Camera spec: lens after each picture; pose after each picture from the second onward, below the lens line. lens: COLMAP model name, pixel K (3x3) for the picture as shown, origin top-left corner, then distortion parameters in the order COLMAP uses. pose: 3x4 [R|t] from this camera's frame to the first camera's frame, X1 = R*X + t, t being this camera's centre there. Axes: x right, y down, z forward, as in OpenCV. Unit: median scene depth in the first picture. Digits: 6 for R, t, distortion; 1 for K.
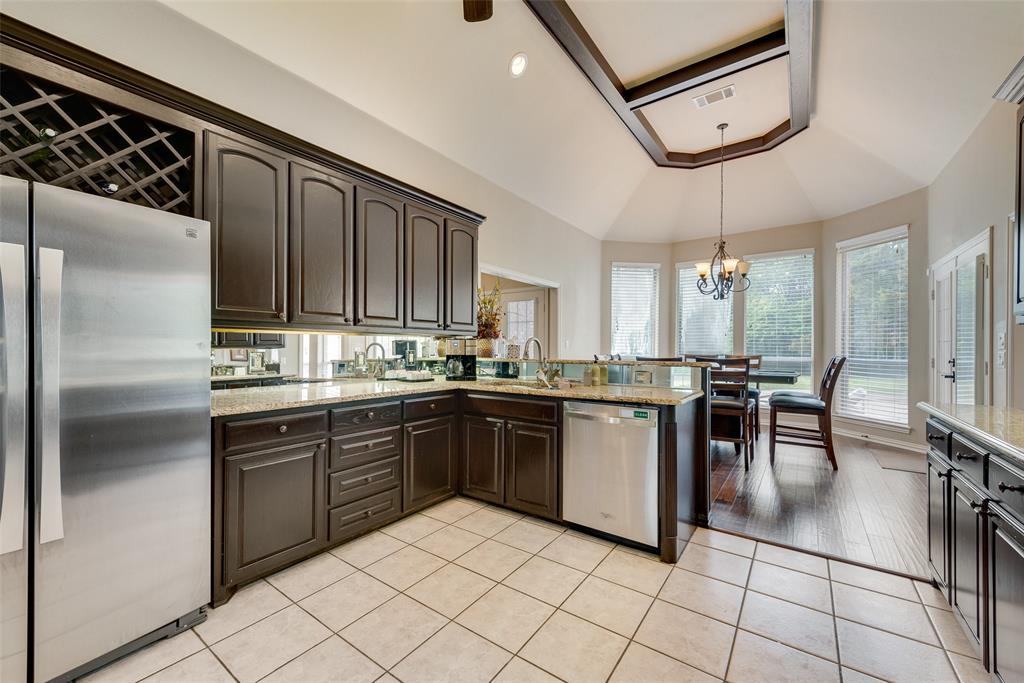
lens RADIAL K [[400.9, 0, 512.0], [0, 400.9, 344.6], [0, 0, 1]] dist [0.008882, -0.000143]
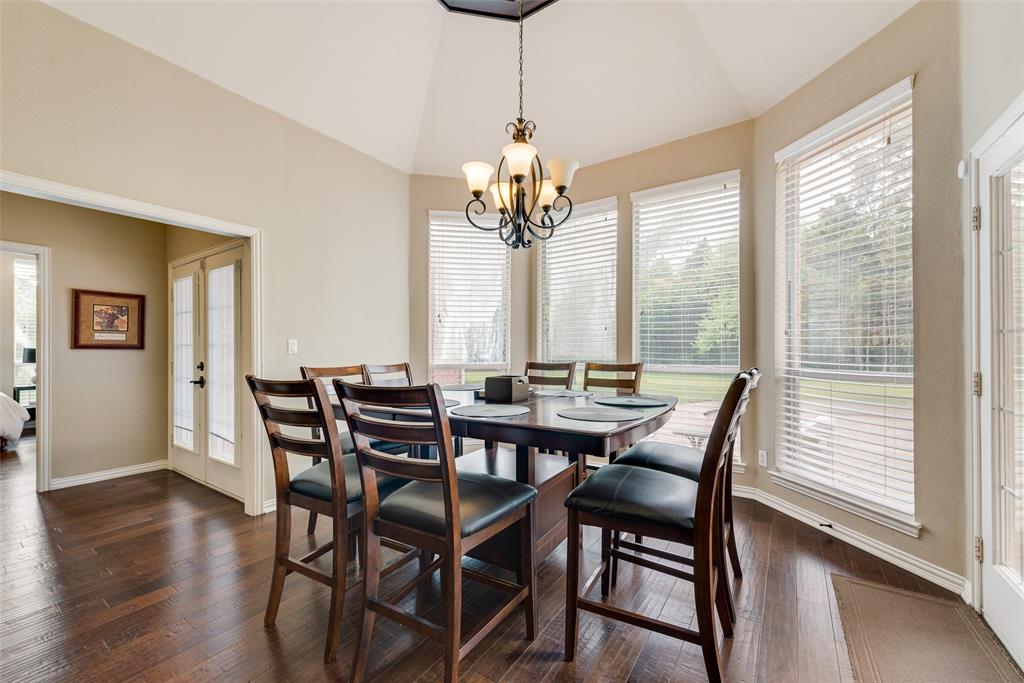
lens RADIAL K [[402.1, 0, 511.6], [0, 402.1, 347.2], [0, 0, 1]] dist [0.016419, -0.004590]
pose [[0.999627, -0.005270, 0.026792, 0.436380], [0.005315, 0.999985, -0.001618, 0.005011], [-0.026783, 0.001760, 0.999640, 0.469401]]
